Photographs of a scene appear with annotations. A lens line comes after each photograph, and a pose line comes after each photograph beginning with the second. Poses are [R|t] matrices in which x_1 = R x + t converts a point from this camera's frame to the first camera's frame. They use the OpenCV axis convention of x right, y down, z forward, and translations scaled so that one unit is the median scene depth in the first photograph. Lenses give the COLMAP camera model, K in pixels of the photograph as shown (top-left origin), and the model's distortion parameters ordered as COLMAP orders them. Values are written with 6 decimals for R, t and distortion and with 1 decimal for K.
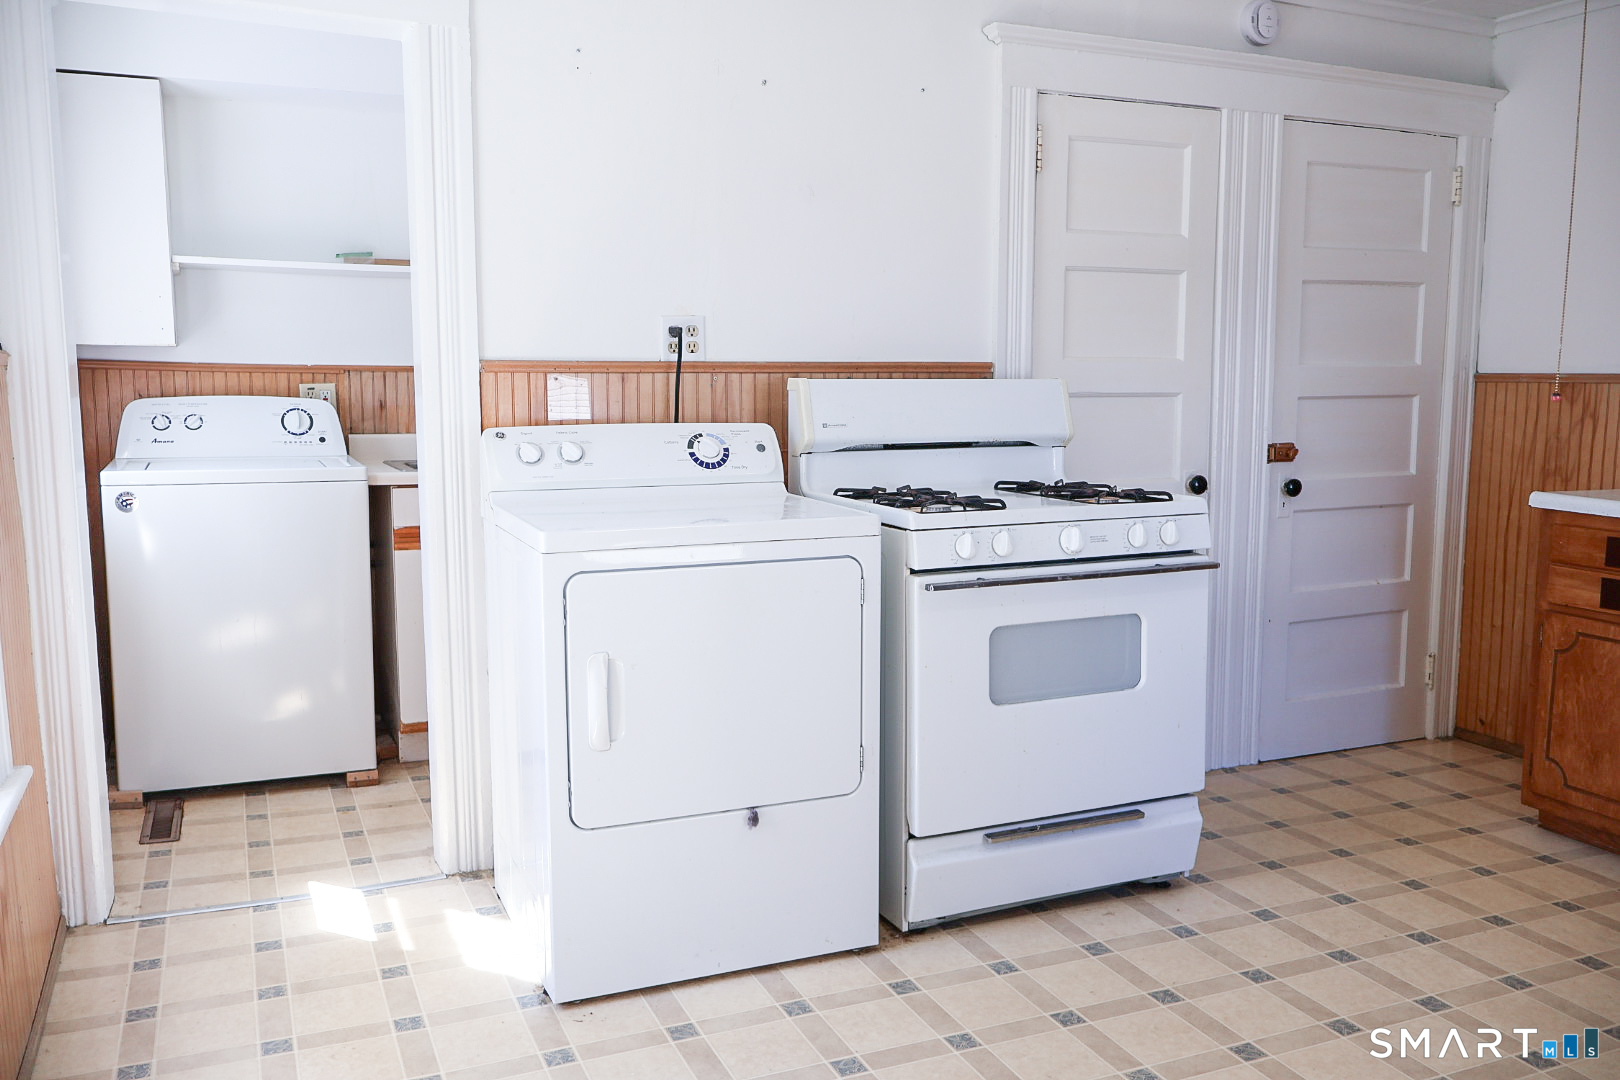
lens RADIAL K [[1336.5, 0, 810.0], [0, 1336.5, 540.0], [0, 0, 1]] dist [-0.008793, -0.004177]
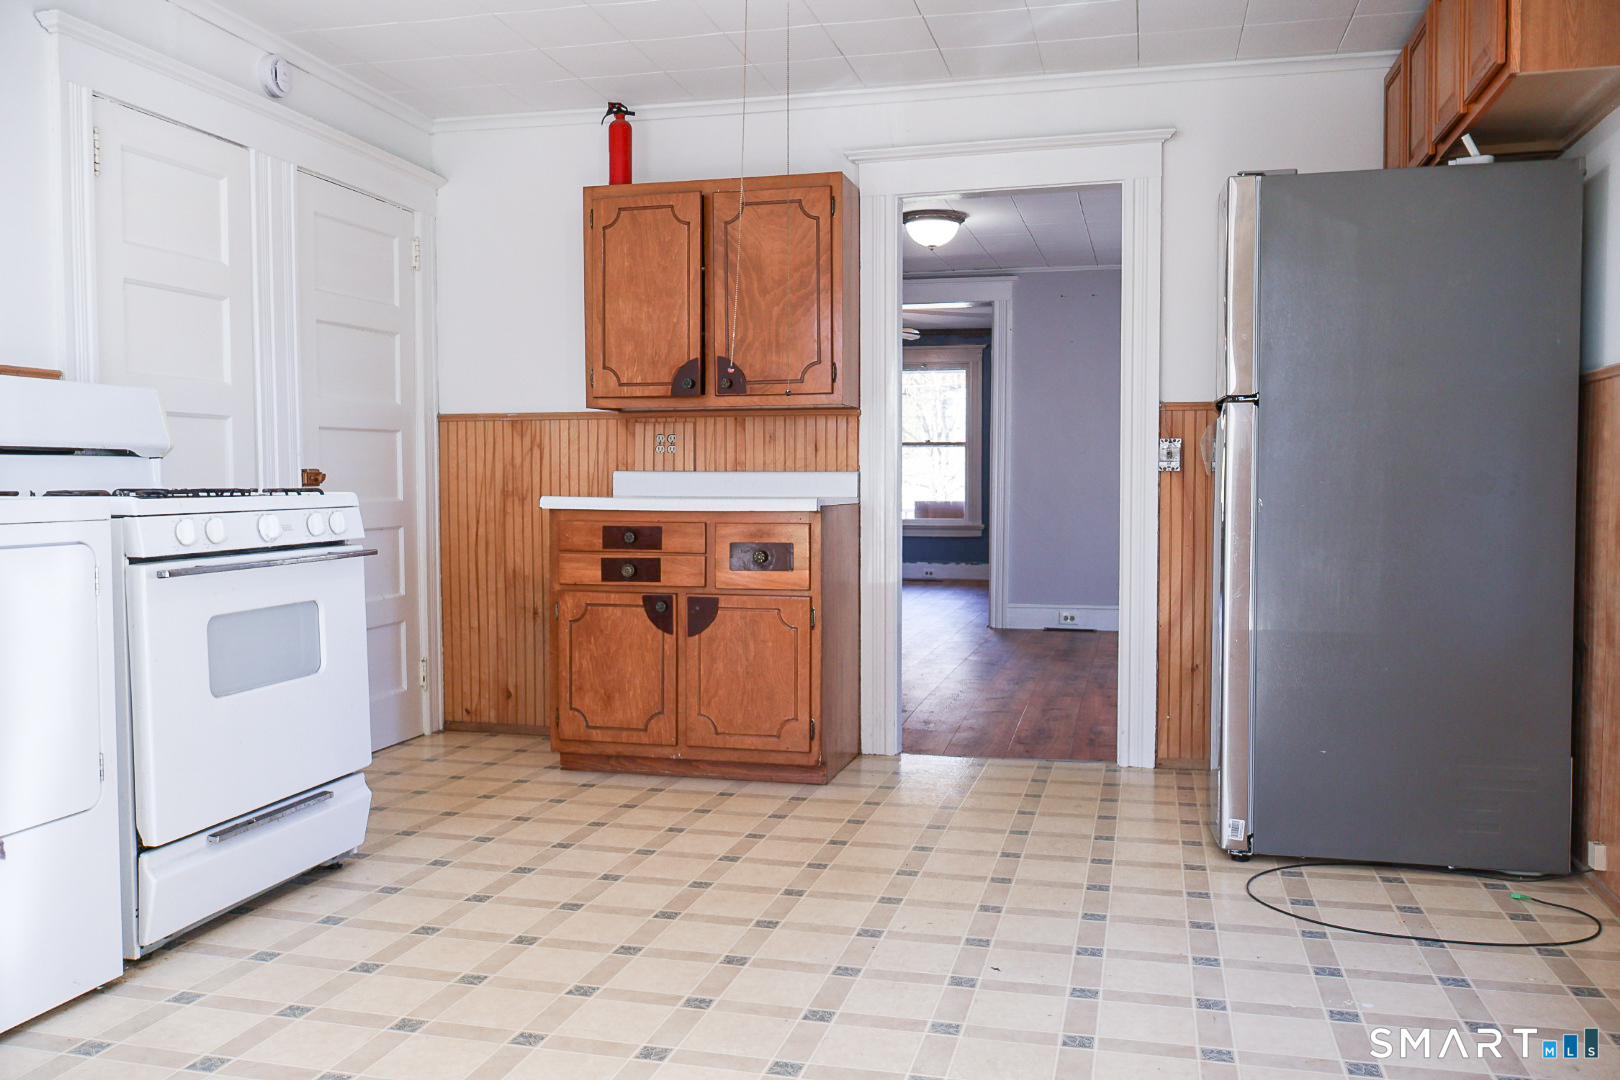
lens RADIAL K [[1352.3, 0, 810.0], [0, 1352.3, 540.0], [0, 0, 1]] dist [-0.003965, 0.001758]
pose [[0.608489, -0.037613, 0.792671, -0.312146], [0.103025, 0.994167, -0.031911, 0.071187], [-0.786847, 0.101082, 0.608814, 0.037616]]
